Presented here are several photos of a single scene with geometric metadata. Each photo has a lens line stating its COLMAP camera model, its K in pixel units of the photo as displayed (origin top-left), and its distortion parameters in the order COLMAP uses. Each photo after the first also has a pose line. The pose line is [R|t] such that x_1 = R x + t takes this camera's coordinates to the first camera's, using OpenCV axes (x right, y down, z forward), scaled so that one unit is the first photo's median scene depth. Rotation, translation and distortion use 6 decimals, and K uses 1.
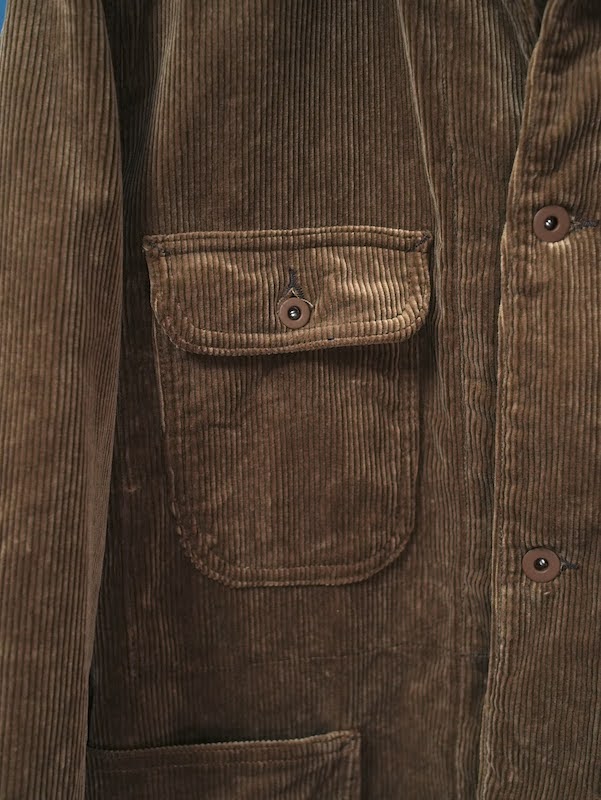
lens RADIAL K [[1397.8, 0, 303.6], [0, 1397.8, 401.7], [0, 0, 1]] dist [-0.004812, 0.000000]
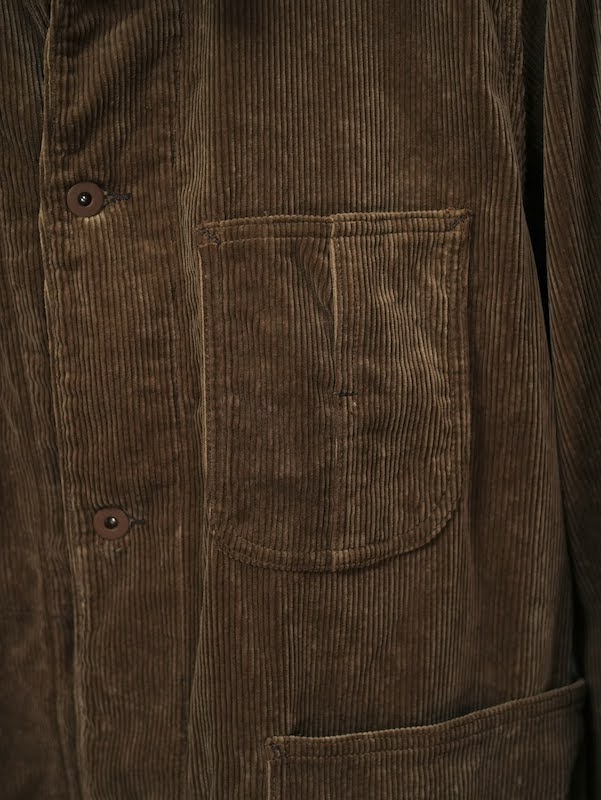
lens RADIAL K [[1397.8, 0, 300.2], [0, 1397.8, 403.2], [0, 0, 1]] dist [-0.004812, 0.000000]
pose [[0.983203, -0.085416, 0.161297, 0.148759], [0.081633, 0.996212, 0.029954, 0.006527], [-0.163245, -0.016284, 0.986451, -0.062107]]
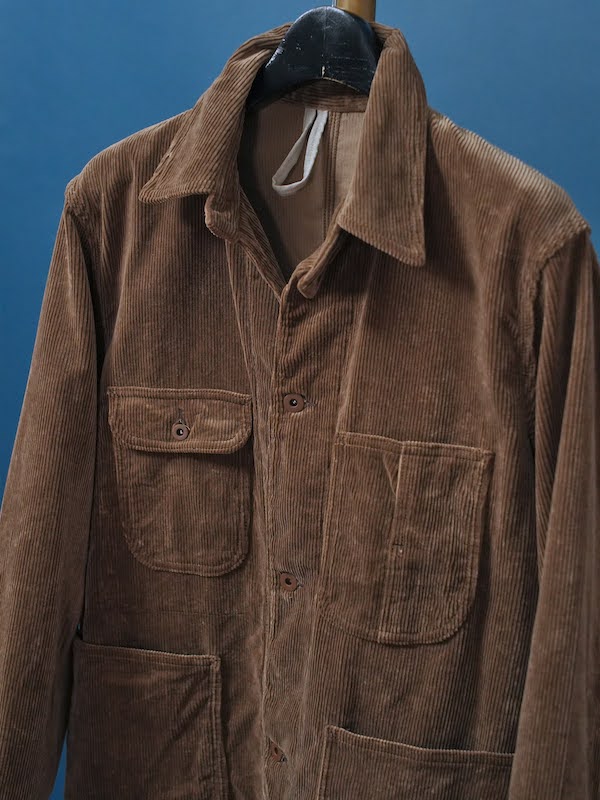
lens RADIAL K [[1418.4, 0, 298.6], [0, 1418.4, 397.1], [0, 0, 1]] dist [0.014735, 0.000000]
pose [[0.923666, 0.100684, -0.369734, 0.856689], [-0.086842, 0.994761, 0.053941, -0.230425], [0.373228, -0.017715, 0.927571, -0.737596]]
